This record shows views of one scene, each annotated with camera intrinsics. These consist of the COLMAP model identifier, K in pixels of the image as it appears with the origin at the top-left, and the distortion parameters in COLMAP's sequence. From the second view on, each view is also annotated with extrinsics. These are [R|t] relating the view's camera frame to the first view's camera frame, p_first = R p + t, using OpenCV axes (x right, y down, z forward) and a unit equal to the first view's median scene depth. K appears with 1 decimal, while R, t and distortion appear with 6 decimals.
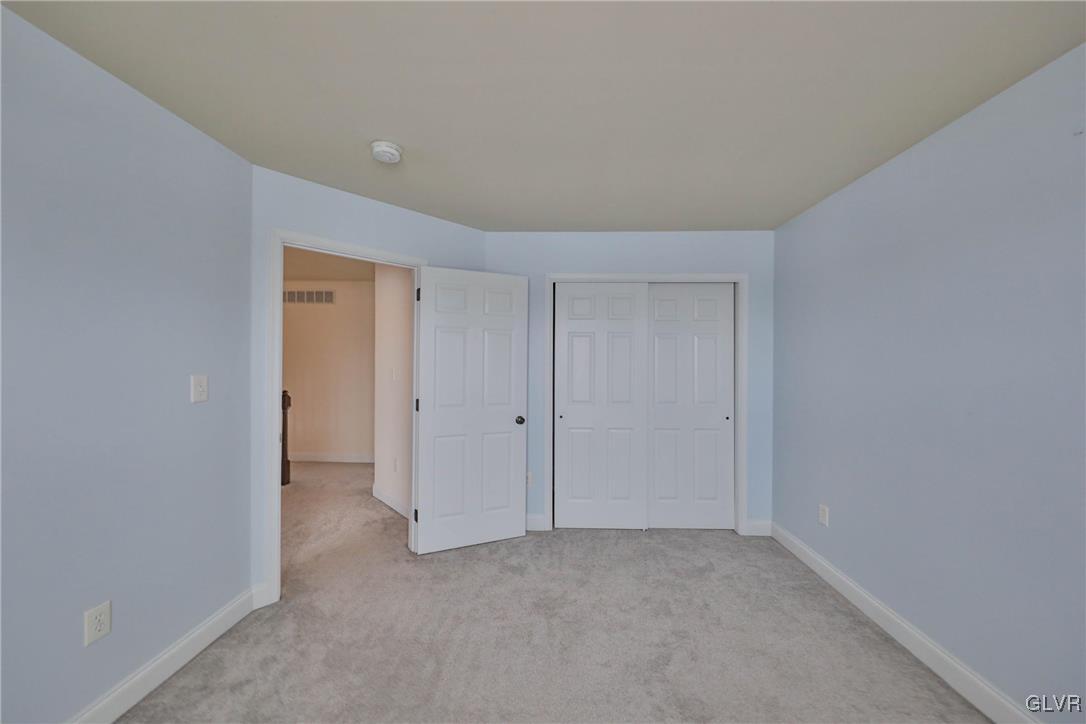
lens RADIAL K [[382.8, 0, 550.1], [0, 382.8, 363.3], [0, 0, 1]] dist [0.000165, -0.005234]
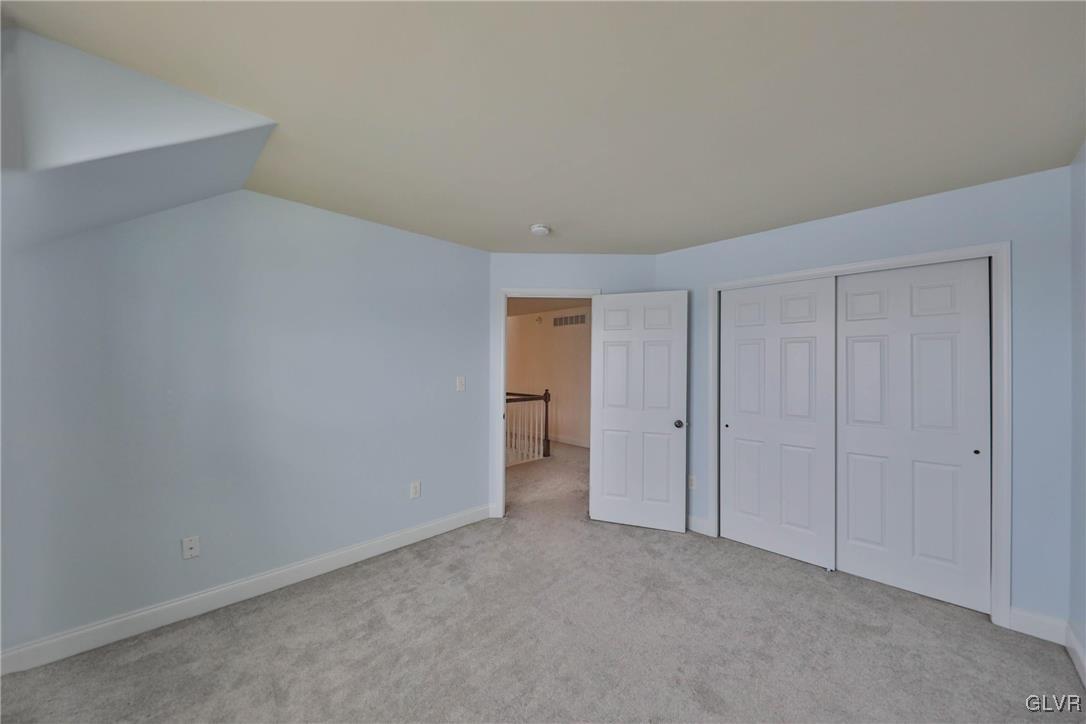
lens RADIAL K [[386.3, 0, 553.2], [0, 386.3, 367.3], [0, 0, 1]] dist [-0.012804, -0.000225]
pose [[0.735057, 0.000300, -0.678005, 0.456596], [-0.005857, 0.999965, -0.005907, -0.003972], [0.677980, 0.008313, 0.735033, -0.048040]]
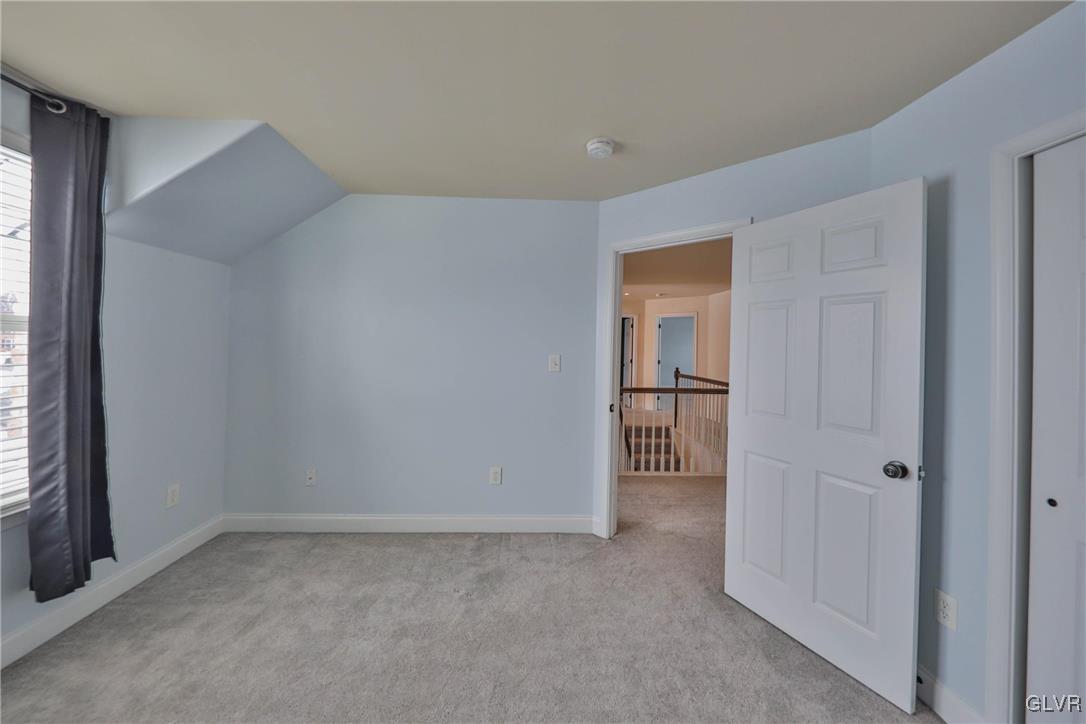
lens RADIAL K [[385.8, 0, 540.3], [0, 385.8, 345.0], [0, 0, 1]] dist [-0.000330, -0.000160]
pose [[0.065873, -0.006921, -0.997804, 0.447187], [-0.028413, 0.999557, -0.008809, 0.003736], [0.997423, 0.028931, 0.065647, 0.566216]]
